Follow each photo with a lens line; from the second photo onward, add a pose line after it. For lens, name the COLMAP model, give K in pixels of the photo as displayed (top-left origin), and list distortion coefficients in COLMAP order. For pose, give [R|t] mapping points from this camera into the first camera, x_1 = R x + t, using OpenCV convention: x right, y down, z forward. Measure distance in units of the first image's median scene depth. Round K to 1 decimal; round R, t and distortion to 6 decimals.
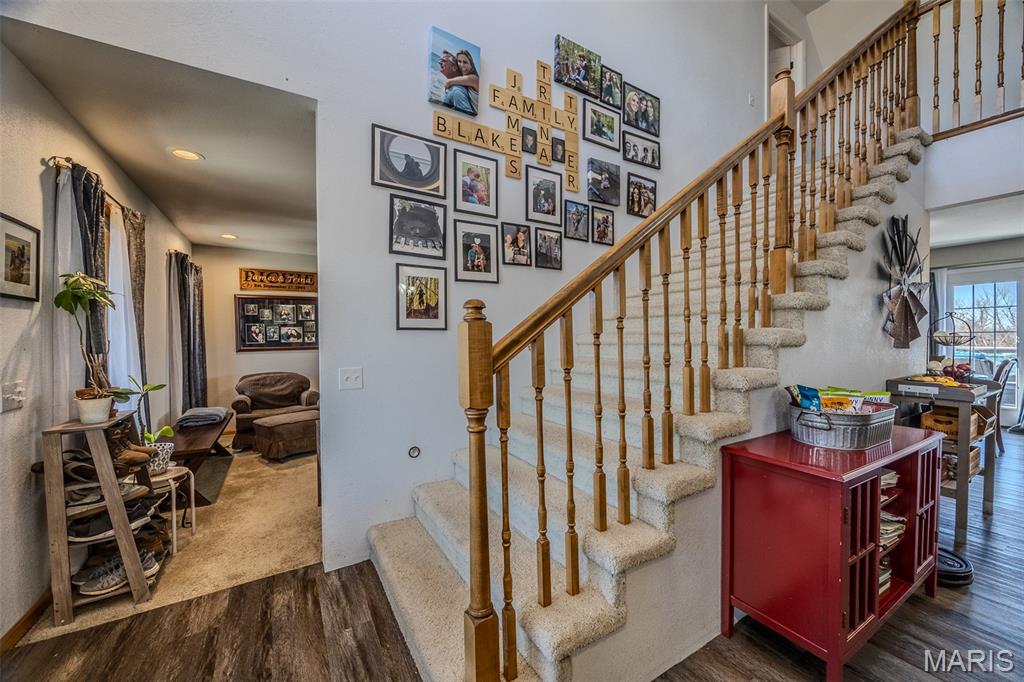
lens RADIAL K [[390.5, 0, 516.7], [0, 390.5, 346.0], [0, 0, 1]] dist [-0.007752, 0.000004]
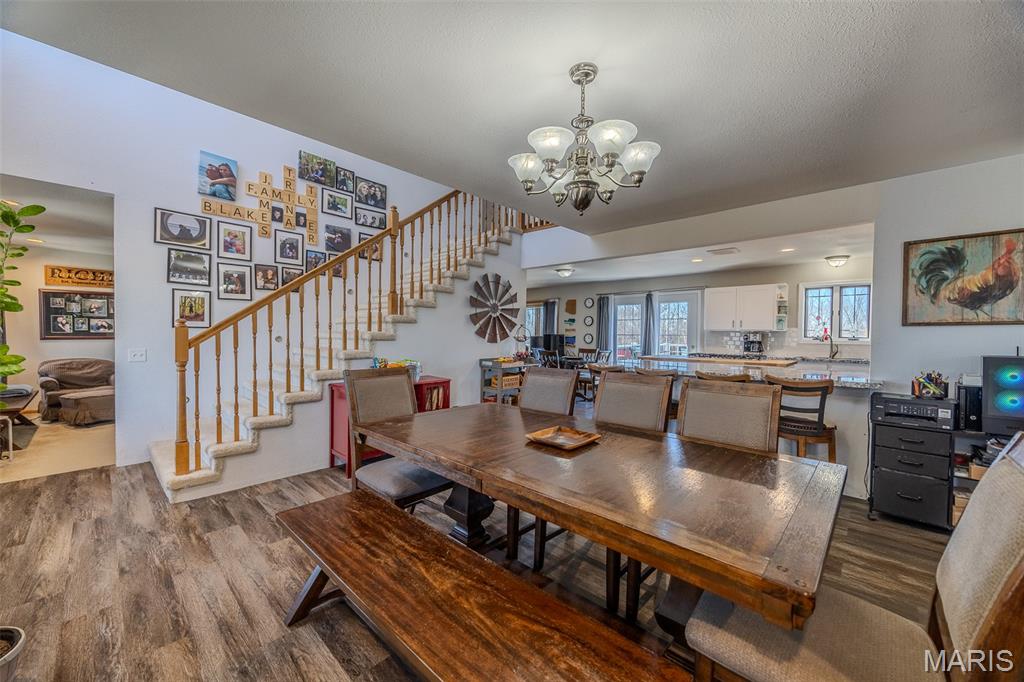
lens RADIAL K [[392.6, 0, 514.0], [0, 392.6, 342.4], [0, 0, 1]] dist [-0.001494, -0.000114]
pose [[0.962471, 0.014279, 0.271009, 0.523483], [-0.015431, 0.999879, 0.002120, -0.002110], [-0.270946, -0.006222, 0.962575, -0.828581]]
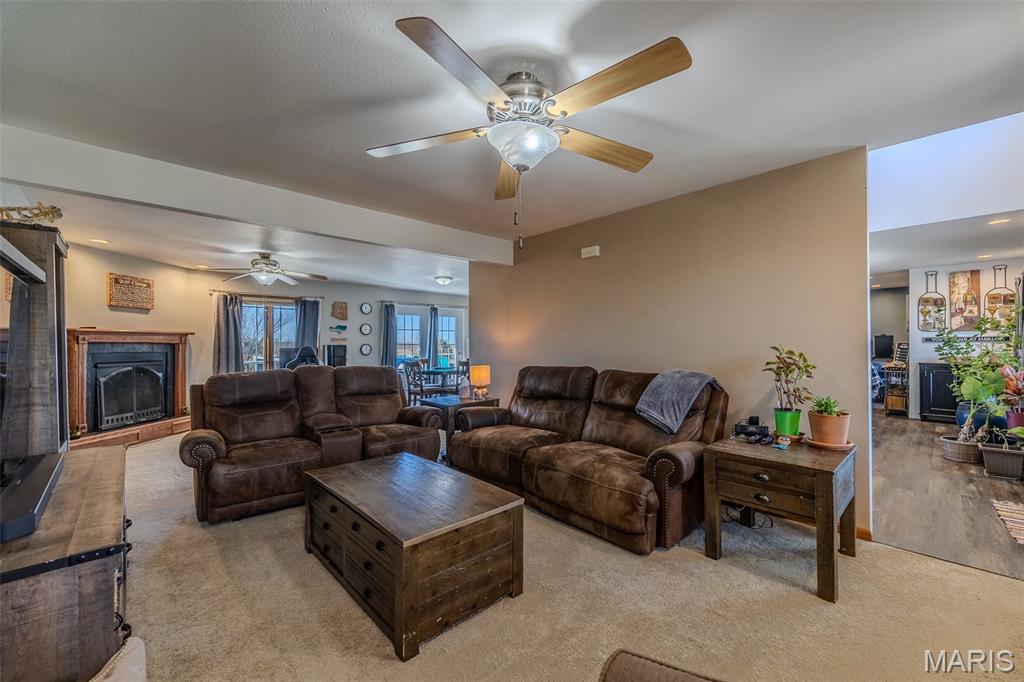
lens RADIAL K [[407.8, 0, 513.5], [0, 407.8, 343.0], [0, 0, 1]] dist [-0.001982, -0.000094]
pose [[-0.213253, 0.016008, 0.976866, -1.085848], [0.024711, 0.999634, -0.010987, -0.024429], [-0.976684, 0.021796, -0.213571, 1.697612]]
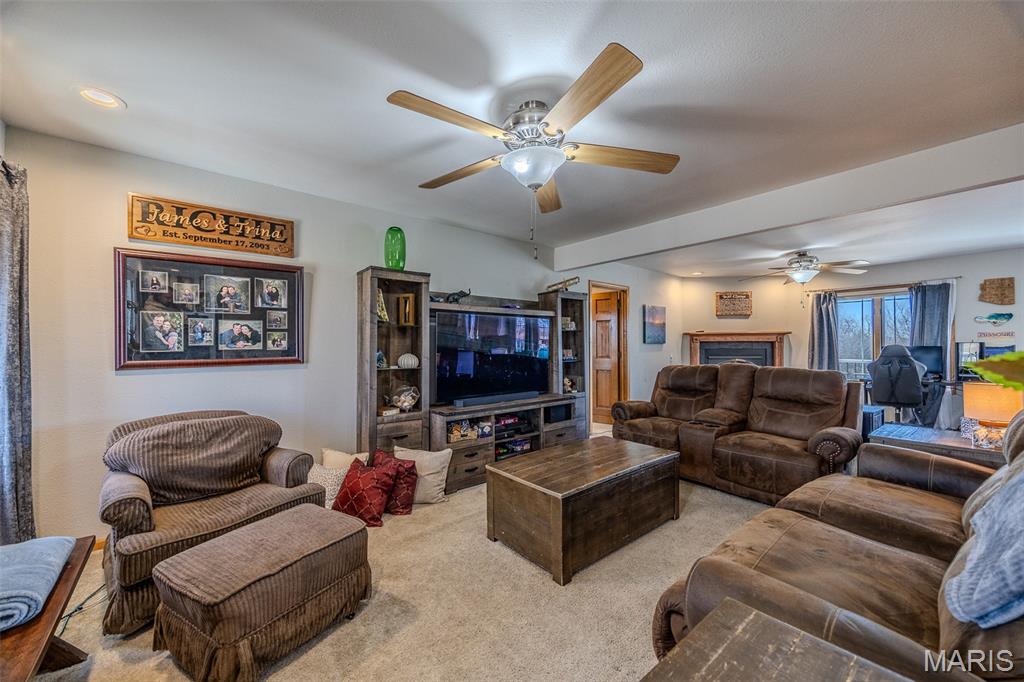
lens RADIAL K [[392.6, 0, 514.0], [0, 392.6, 342.4], [0, 0, 1]] dist [-0.001494, -0.000114]
pose [[0.987927, 0.008637, 0.154682, -0.579041], [-0.004687, 0.999654, -0.025881, -0.014821], [-0.154852, 0.024843, 0.987625, 0.831465]]
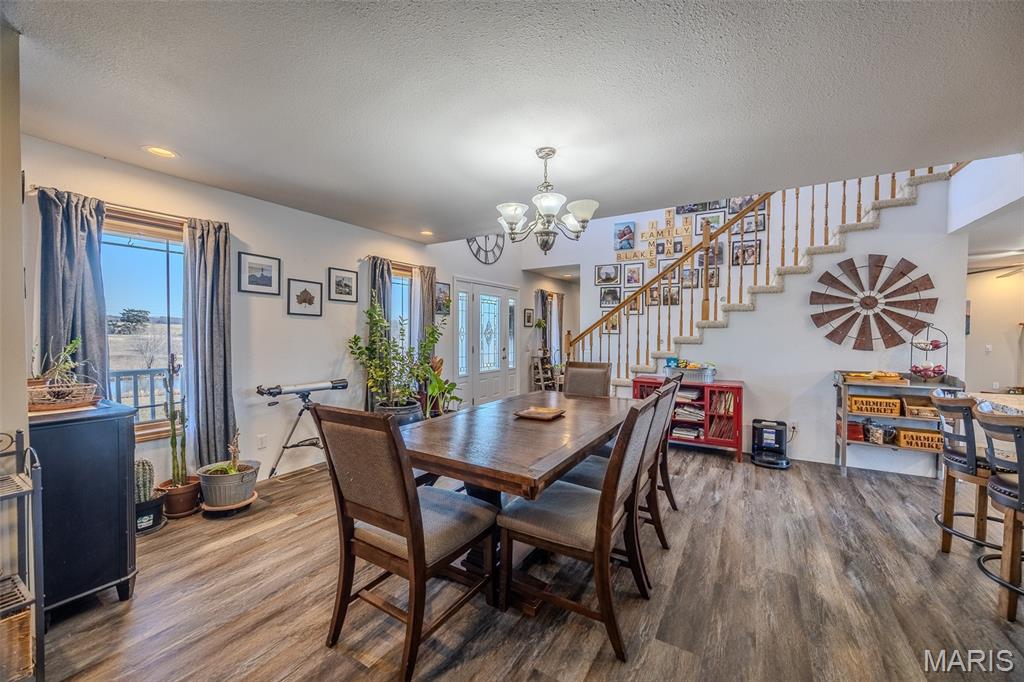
lens RADIAL K [[386.7, 0, 512.0], [0, 386.7, 341.0], [0, 0, 1]] dist [-0.000854, -0.000079]
pose [[0.455339, 0.028237, -0.889870, 1.525402], [-0.018685, 0.999580, 0.022157, -0.032000], [0.890122, 0.006538, 0.455675, -0.706561]]
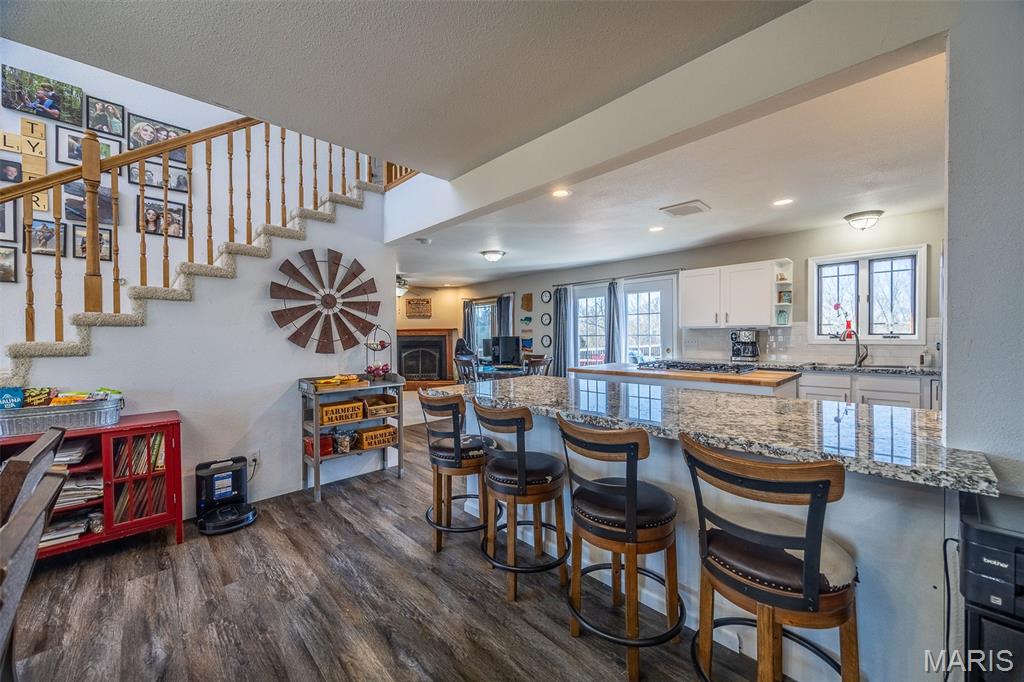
lens RADIAL K [[391.7, 0, 518.1], [0, 391.7, 341.6], [0, 0, 1]] dist [-0.000466, -0.000480]
pose [[0.973588, -0.001689, 0.228307, 1.210810], [0.002727, 0.999987, -0.004231, -0.023342], [-0.228297, 0.004742, 0.973580, -0.365969]]
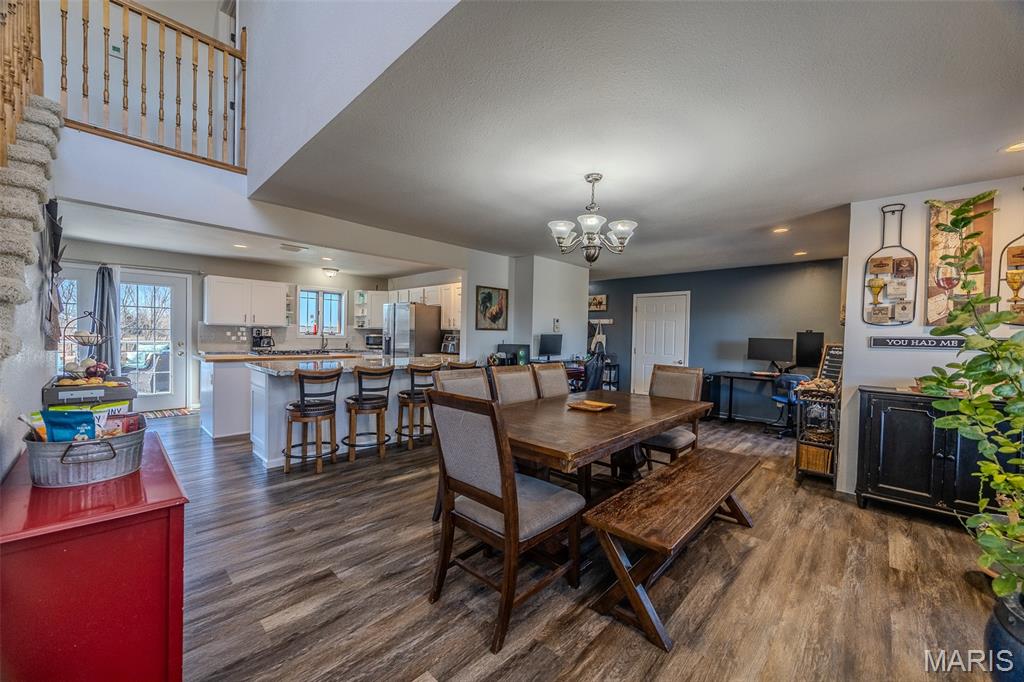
lens RADIAL K [[389.4, 0, 515.2], [0, 389.4, 344.9], [0, 0, 1]] dist [-0.001026, -0.000091]
pose [[-0.271152, -0.019173, 0.962346, -0.116846], [-0.001226, 0.999808, 0.019574, -0.021823], [-0.962536, 0.004127, -0.271123, 0.204438]]
